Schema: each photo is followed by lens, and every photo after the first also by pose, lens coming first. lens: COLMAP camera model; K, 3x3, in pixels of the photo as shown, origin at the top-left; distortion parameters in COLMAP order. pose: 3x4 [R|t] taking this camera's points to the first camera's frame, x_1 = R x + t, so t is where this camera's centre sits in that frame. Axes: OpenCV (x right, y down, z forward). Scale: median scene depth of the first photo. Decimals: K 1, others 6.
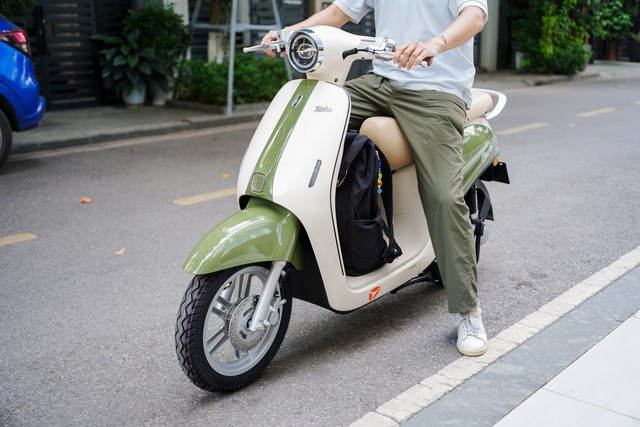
lens RADIAL K [[721.5, 0, 315.7], [0, 721.5, 214.6], [0, 0, 1]] dist [-0.081669, 0.000000]
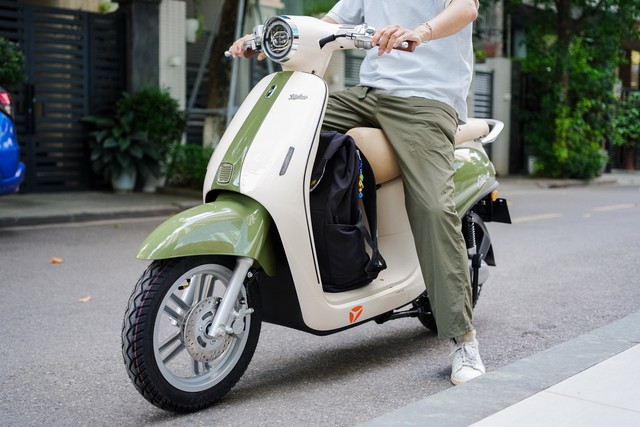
lens RADIAL K [[764.6, 0, 321.8], [0, 764.6, 218.3], [0, 0, 1]] dist [-0.092959, 0.000000]
pose [[0.999902, 0.013367, -0.004195, 0.039593], [-0.013881, 0.985735, -0.167730, 0.143628], [0.001893, 0.167772, 0.985824, 0.051500]]
